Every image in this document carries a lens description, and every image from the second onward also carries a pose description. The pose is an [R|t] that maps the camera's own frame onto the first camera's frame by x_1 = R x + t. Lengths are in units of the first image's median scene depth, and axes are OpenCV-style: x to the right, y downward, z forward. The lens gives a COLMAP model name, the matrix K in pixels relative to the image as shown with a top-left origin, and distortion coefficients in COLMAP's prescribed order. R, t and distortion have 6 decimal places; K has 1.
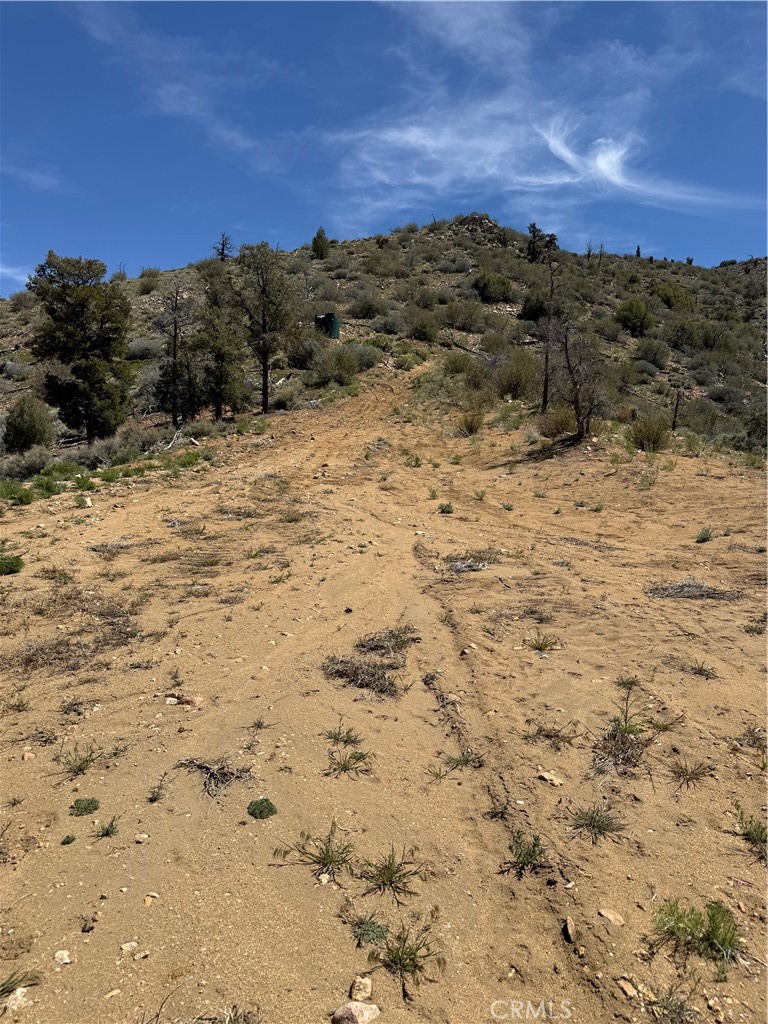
lens RADIAL K [[740.6, 0, 384.0], [0, 740.6, 512.0], [0, 0, 1]] dist [0.145610, -0.231278]
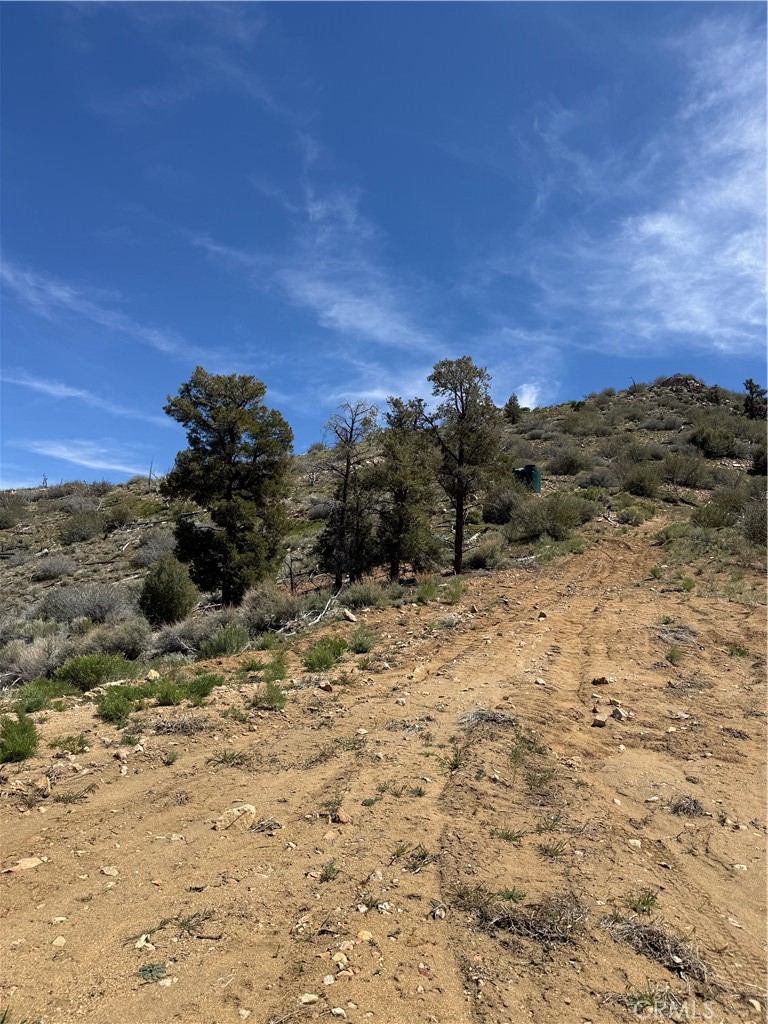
lens RADIAL K [[740.6, 0, 384.0], [0, 740.6, 512.0], [0, 0, 1]] dist [0.145610, -0.231278]
pose [[0.970243, -0.004377, -0.242094, -0.049922], [-0.049103, 0.975505, -0.214426, -0.030506], [0.237103, 0.219933, 0.946262, 0.264488]]
